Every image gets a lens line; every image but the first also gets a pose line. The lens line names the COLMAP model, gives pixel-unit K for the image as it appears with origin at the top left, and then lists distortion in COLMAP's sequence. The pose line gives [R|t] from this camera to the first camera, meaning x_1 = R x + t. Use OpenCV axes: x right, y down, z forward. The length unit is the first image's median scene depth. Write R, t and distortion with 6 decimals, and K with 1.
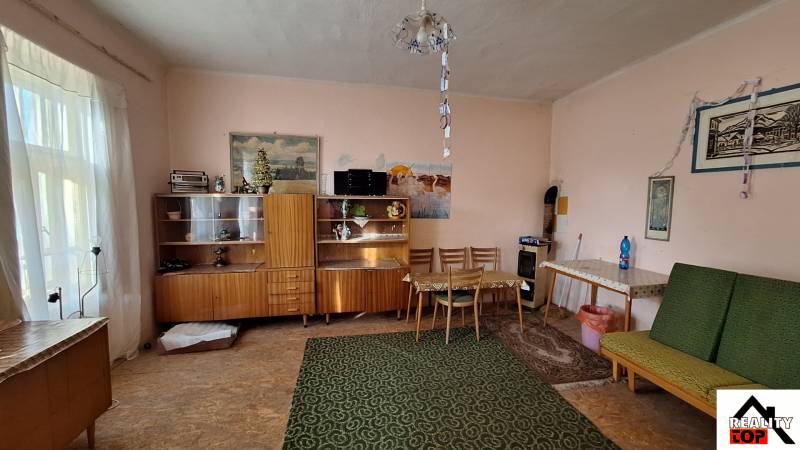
lens RADIAL K [[315.8, 0, 400.0], [0, 315.8, 225.0], [0, 0, 1]] dist [-0.000553, -0.000108]
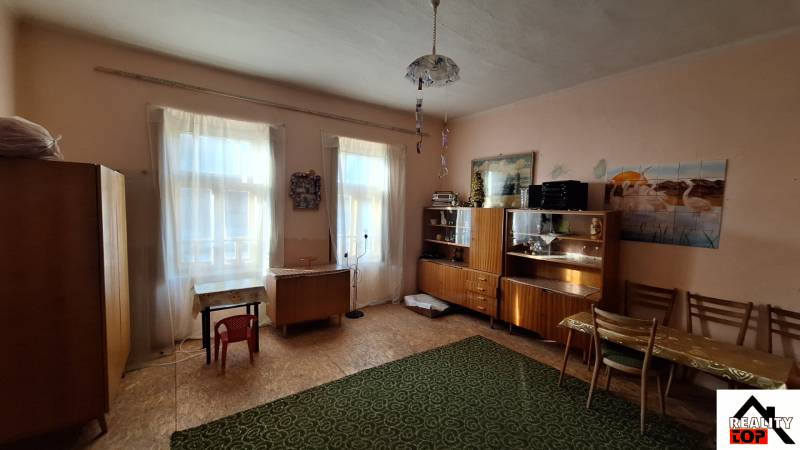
lens RADIAL K [[315.8, 0, 400.0], [0, 315.8, 225.0], [0, 0, 1]] dist [-0.000553, -0.000108]
pose [[0.425536, 0.054064, -0.903325, 0.530778], [-0.092009, 0.995626, 0.016244, -0.023087], [0.900252, 0.076202, 0.428649, 0.206646]]
